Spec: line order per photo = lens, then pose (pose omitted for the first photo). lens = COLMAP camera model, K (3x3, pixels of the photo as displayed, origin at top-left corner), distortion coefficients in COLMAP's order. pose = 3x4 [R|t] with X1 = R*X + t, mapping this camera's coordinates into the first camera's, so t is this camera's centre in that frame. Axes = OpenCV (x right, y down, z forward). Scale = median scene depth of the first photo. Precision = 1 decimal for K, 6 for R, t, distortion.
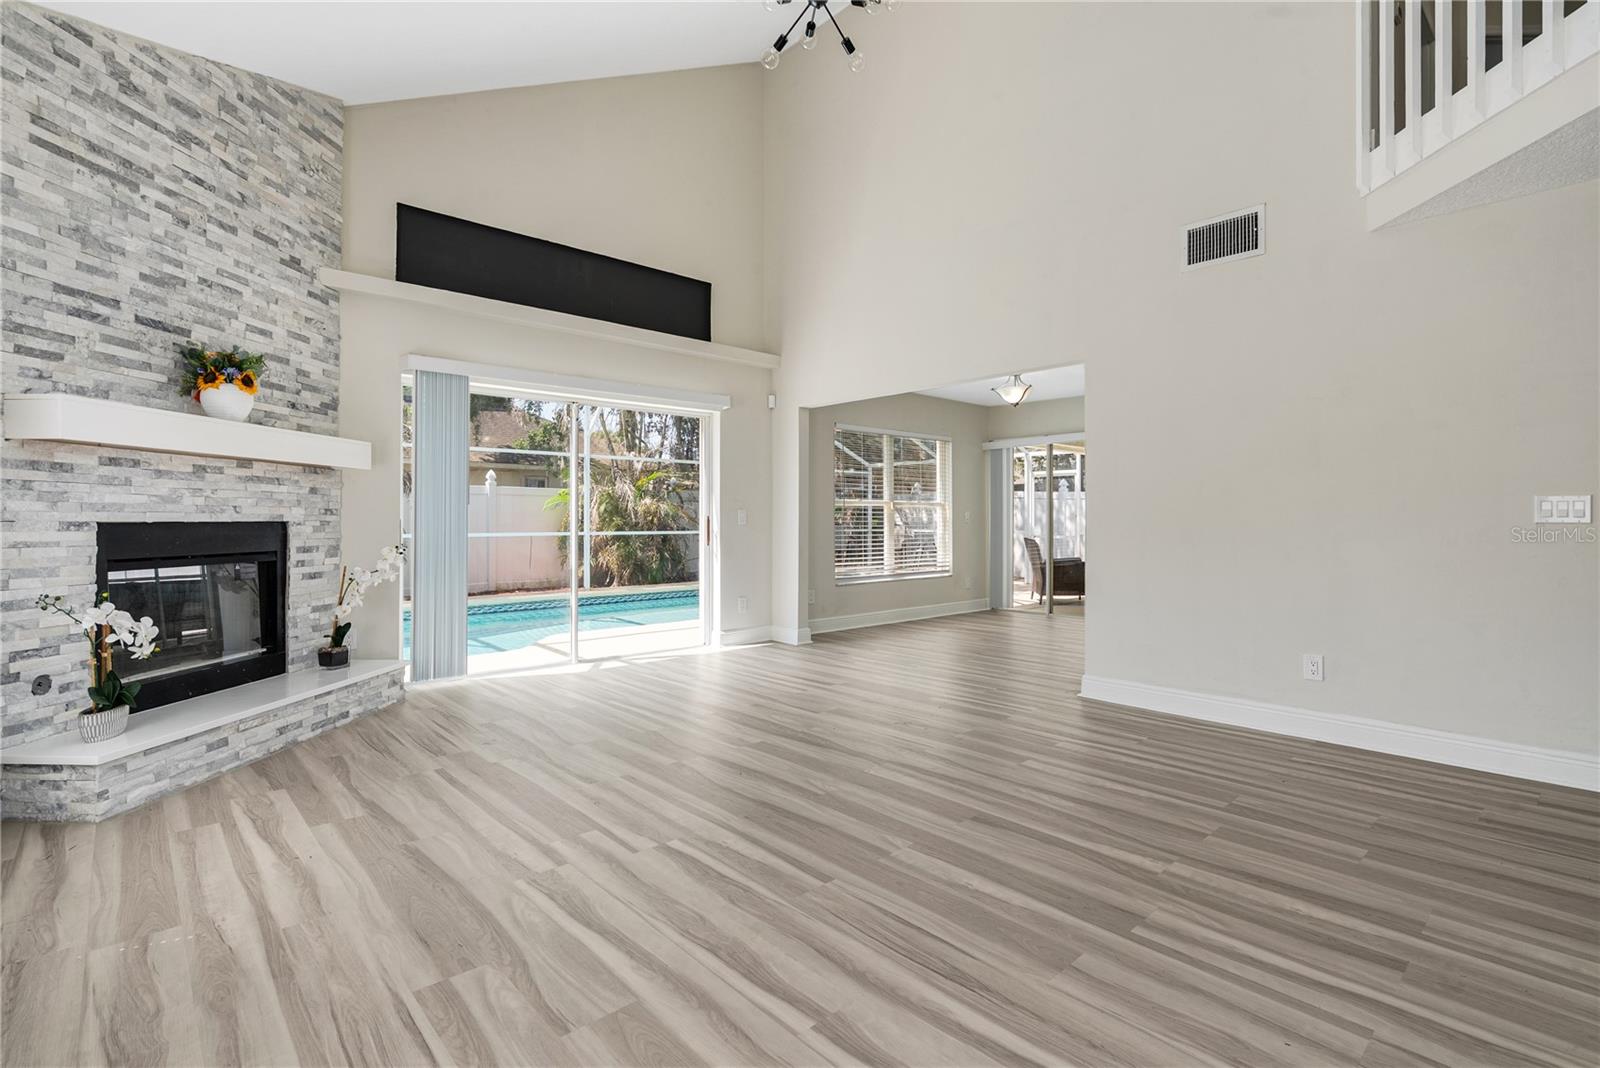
lens RADIAL K [[746.6, 0, 799.3], [0, 746.6, 514.1], [0, 0, 1]] dist [-0.000655, 0.000572]
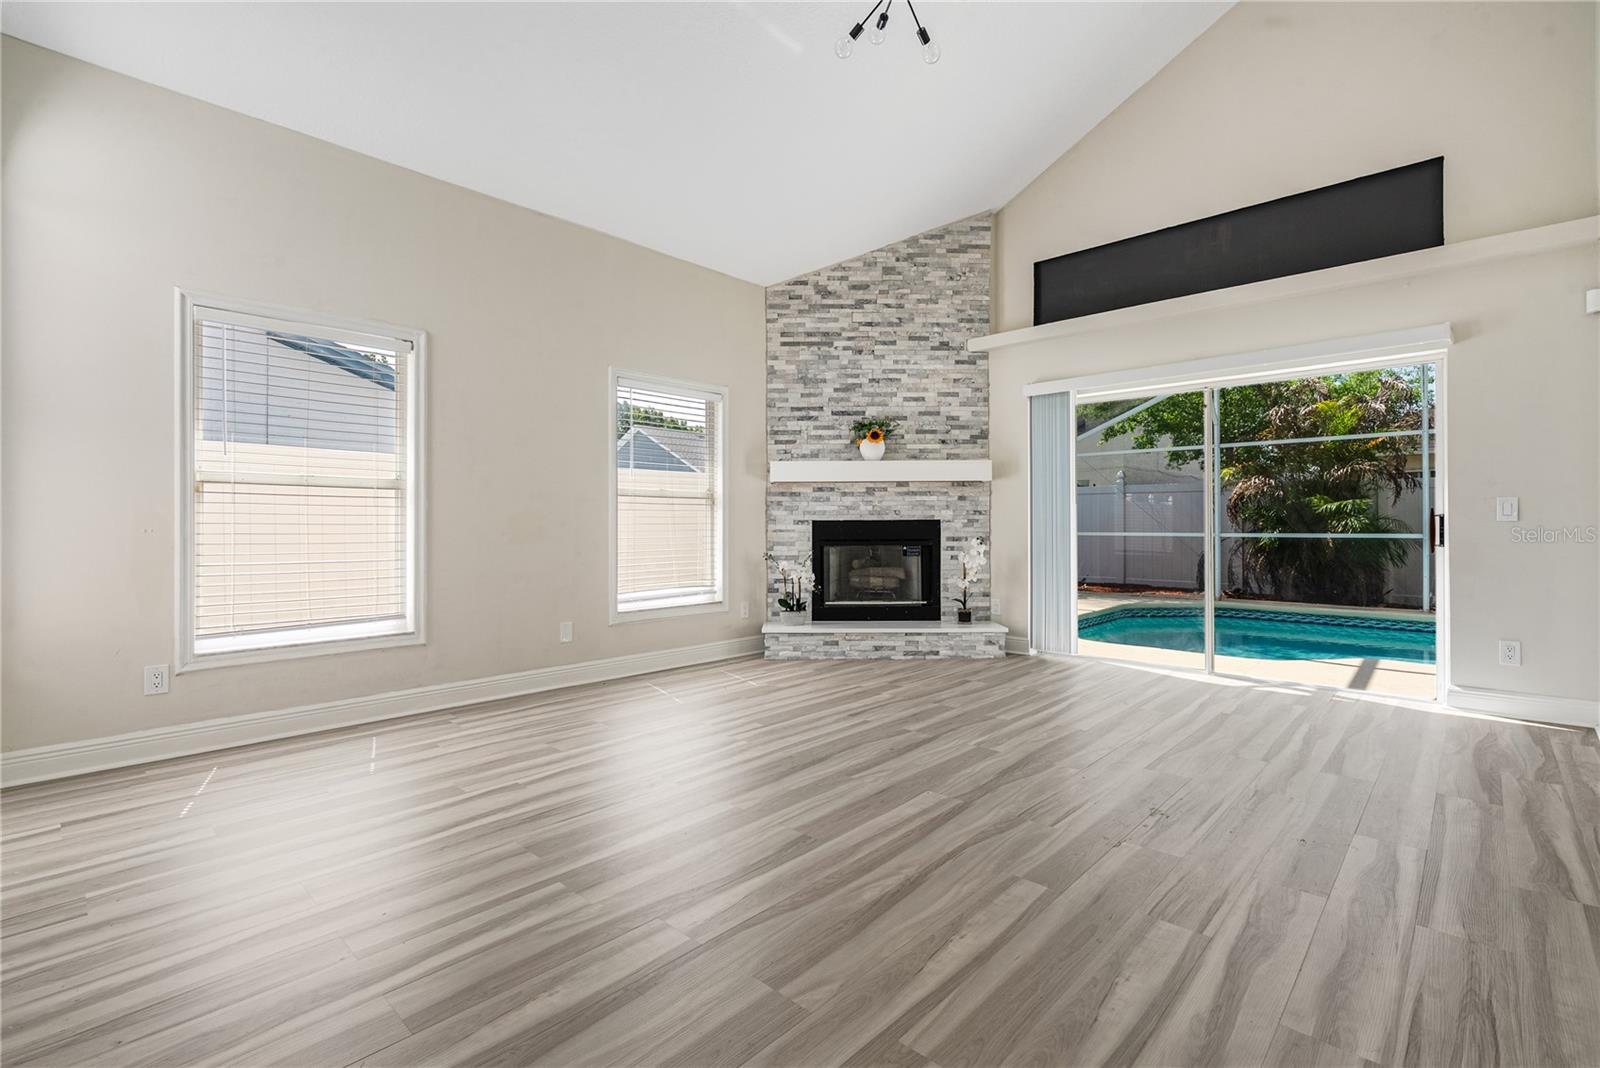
lens RADIAL K [[716.1, 0, 803.5], [0, 716.1, 520.4], [0, 0, 1]] dist [-0.004139, -0.000321]
pose [[0.088825, -0.005788, -0.996030, 0.855885], [0.011736, 0.999920, -0.004764, 0.017481], [0.995978, -0.011267, 0.088886, 0.709636]]
